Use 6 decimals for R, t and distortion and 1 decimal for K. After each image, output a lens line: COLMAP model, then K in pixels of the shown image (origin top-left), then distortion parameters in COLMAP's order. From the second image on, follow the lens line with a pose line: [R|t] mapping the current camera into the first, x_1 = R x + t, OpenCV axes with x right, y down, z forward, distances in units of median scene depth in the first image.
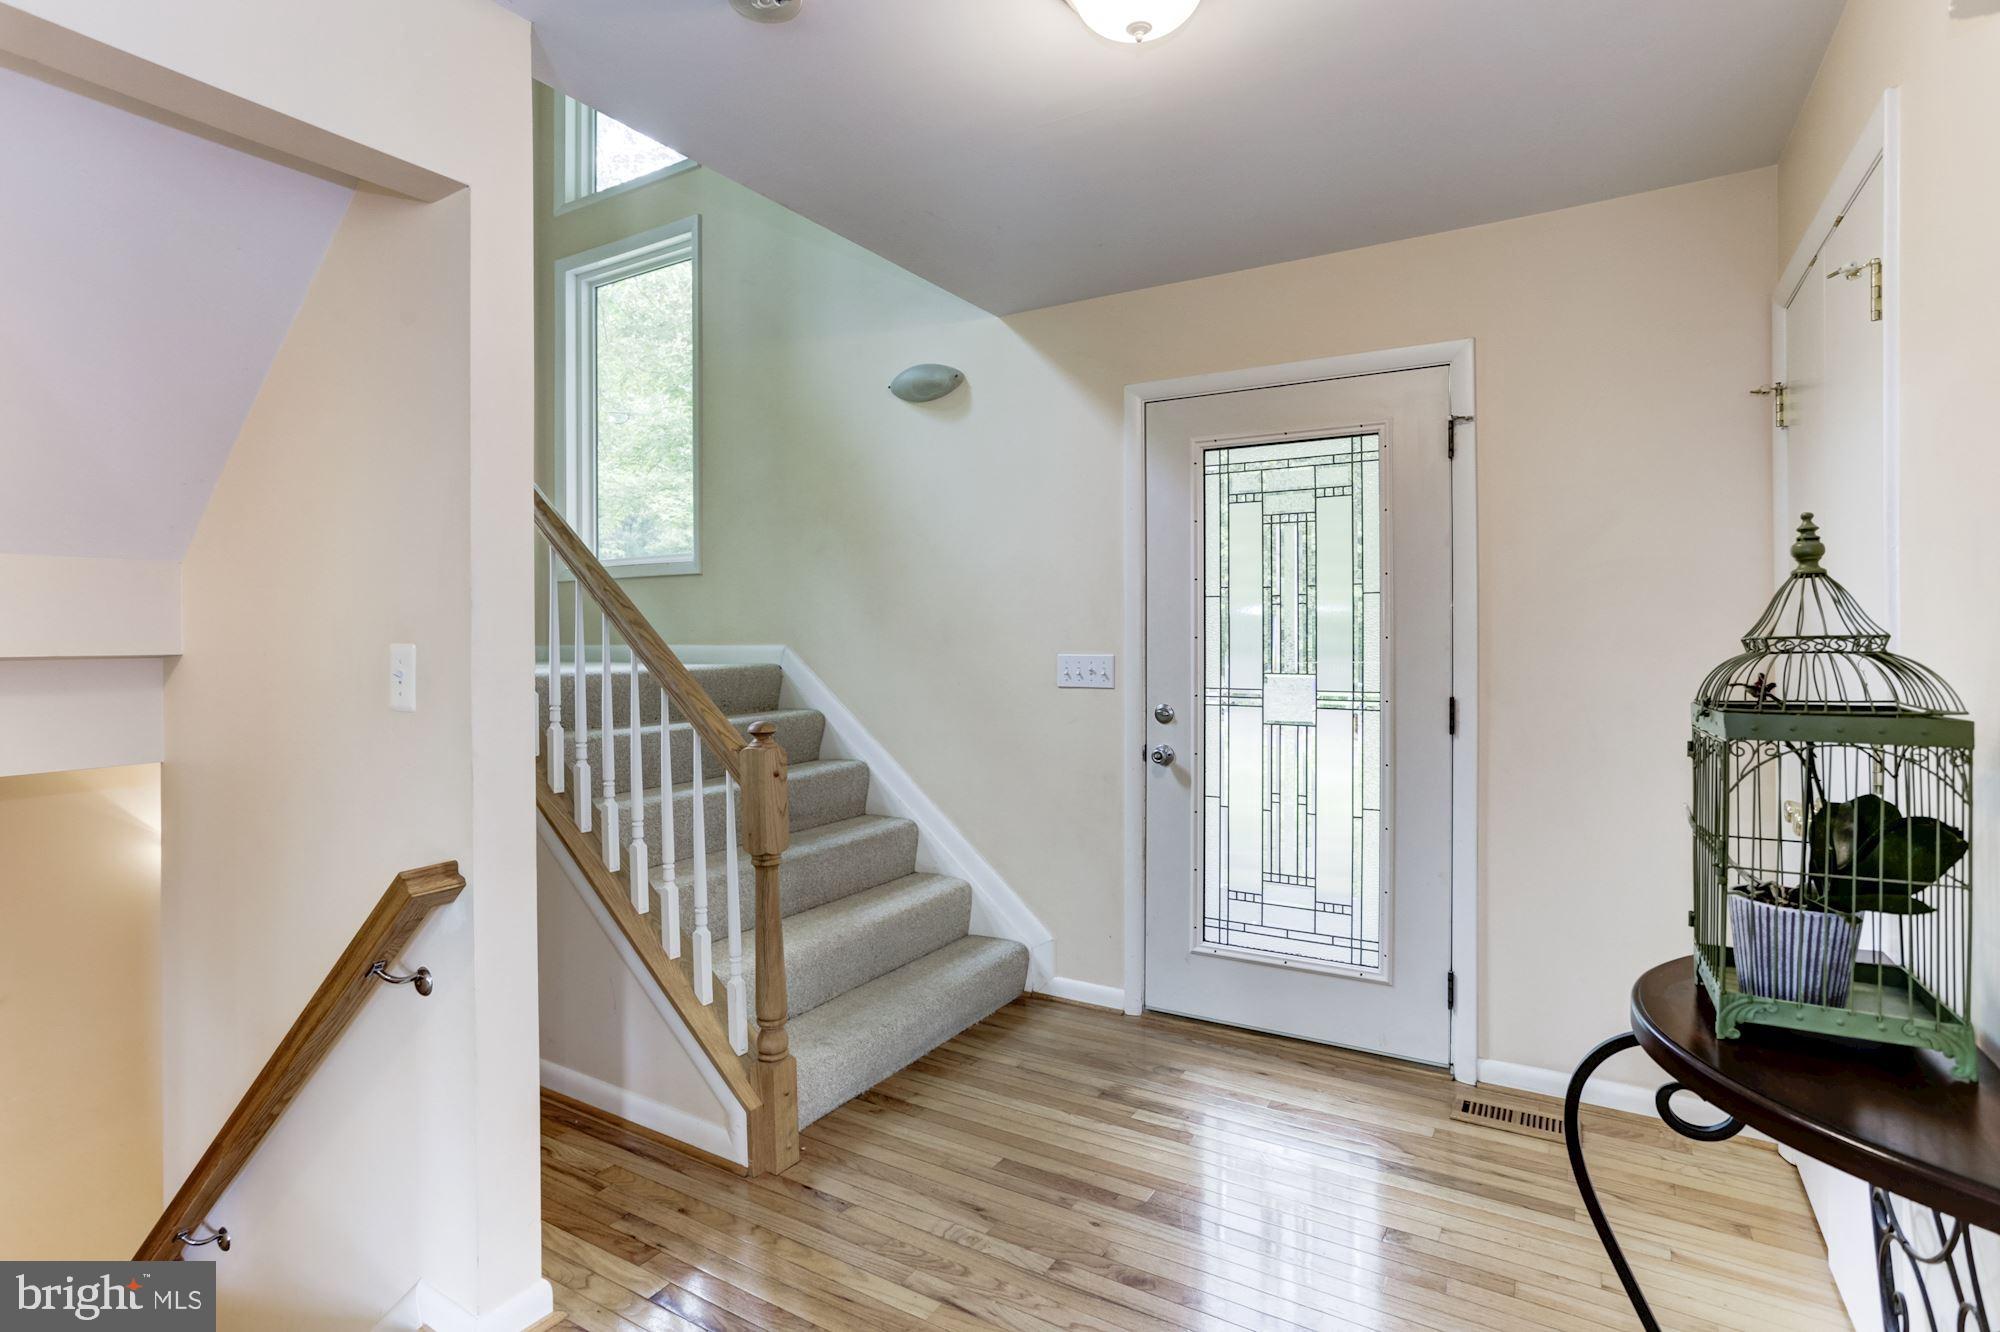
lens RADIAL K [[1002.4, 0, 904.4], [0, 1002.4, 646.4], [0, 0, 1]] dist [-0.018021, 0.015714]
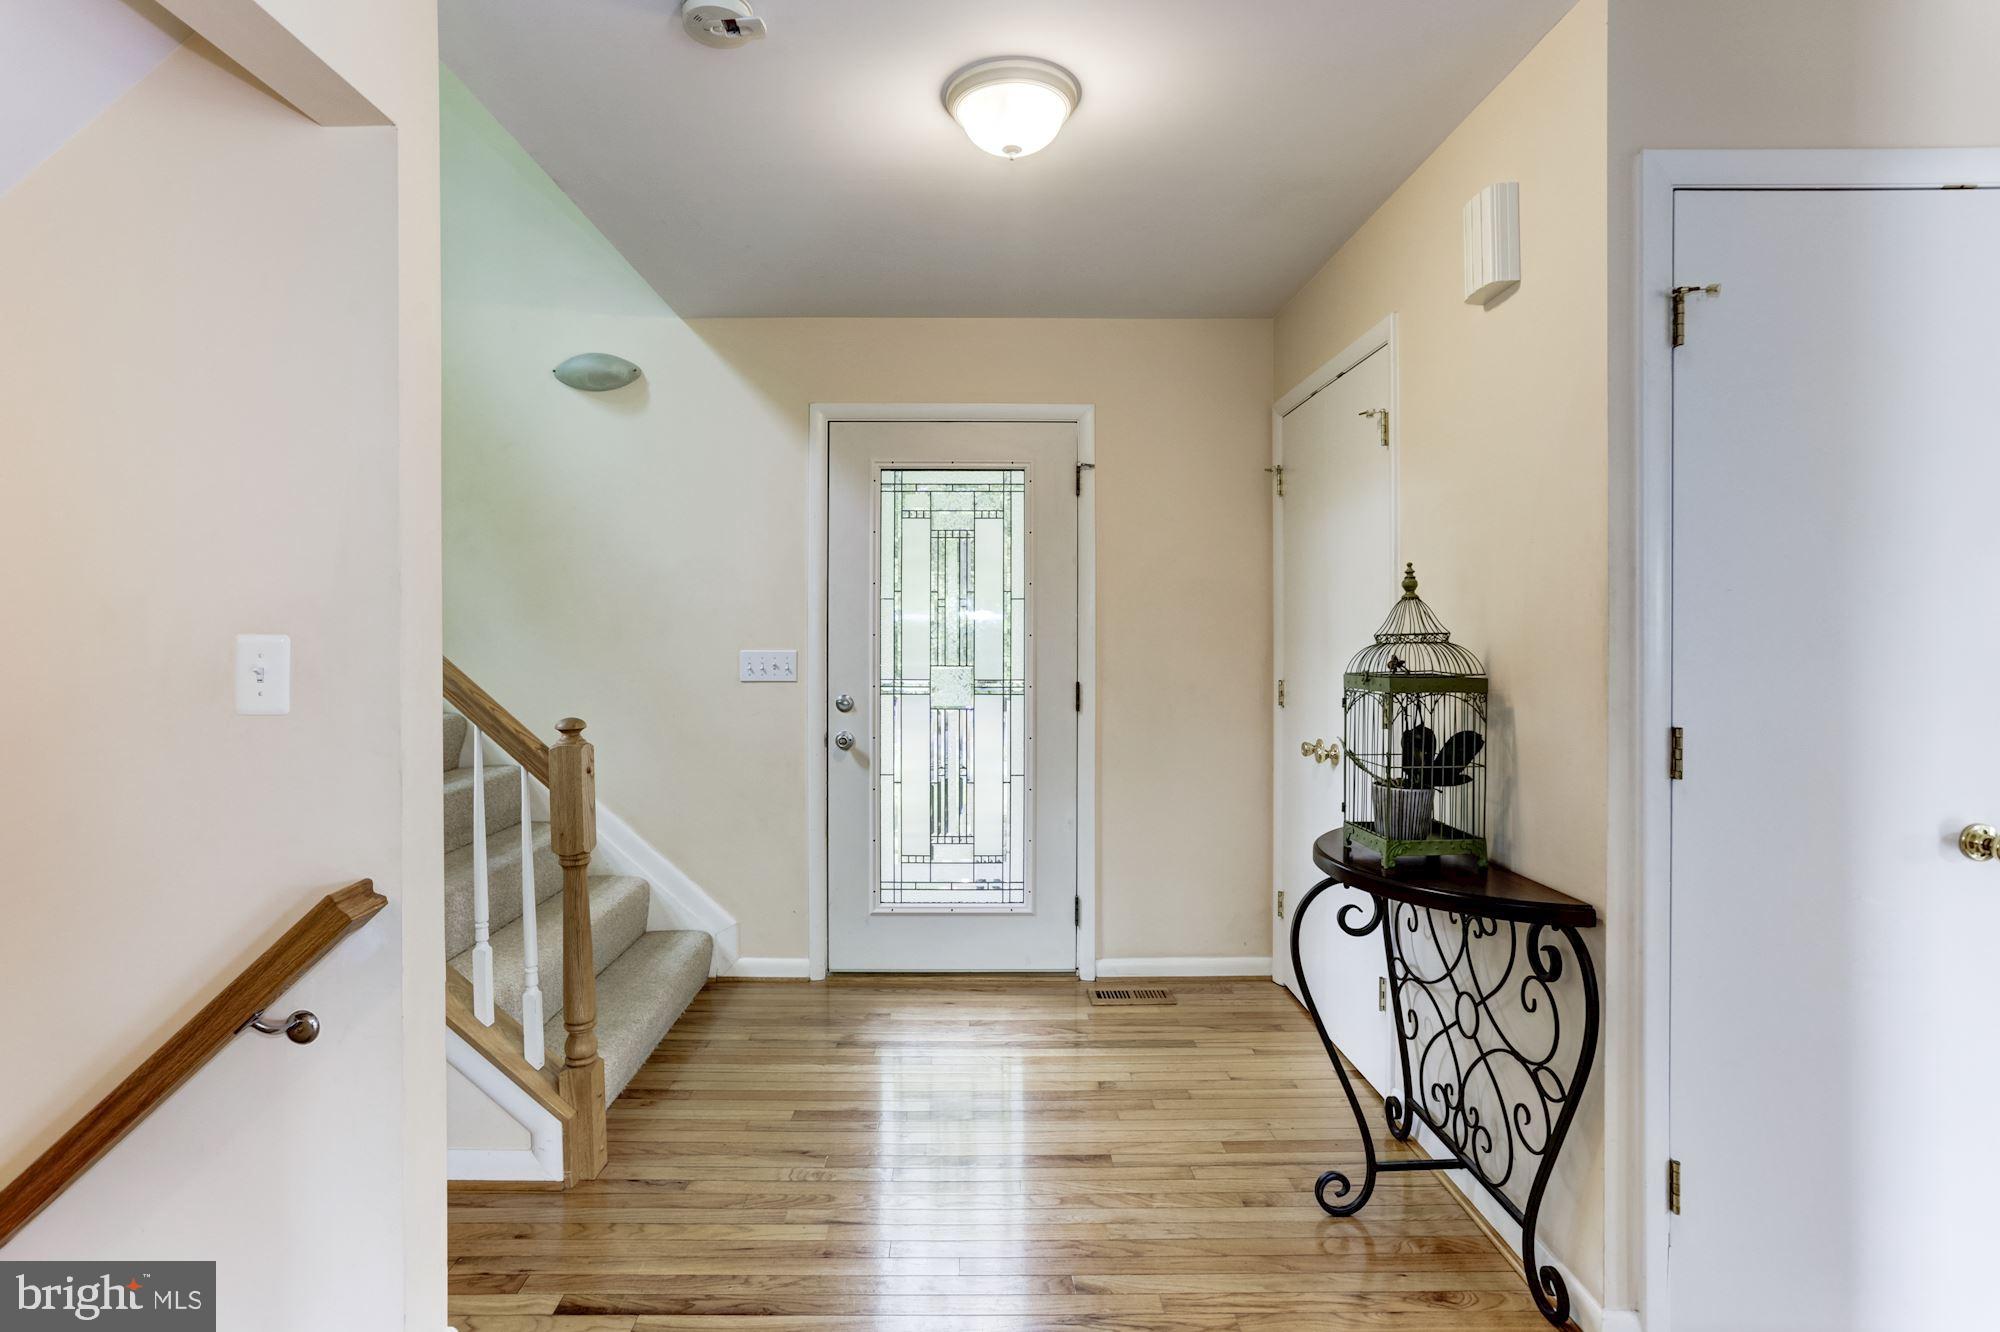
lens RADIAL K [[1002.4, 0, 984.8], [0, 1002.4, 646.7], [0, 0, 1]] dist [-0.018021, 0.015714]
pose [[0.844766, -0.001452, 0.535134, -0.246013], [0.000689, 0.999998, 0.001625, 0.003437], [-0.535136, -0.001004, 0.844765, -0.025257]]
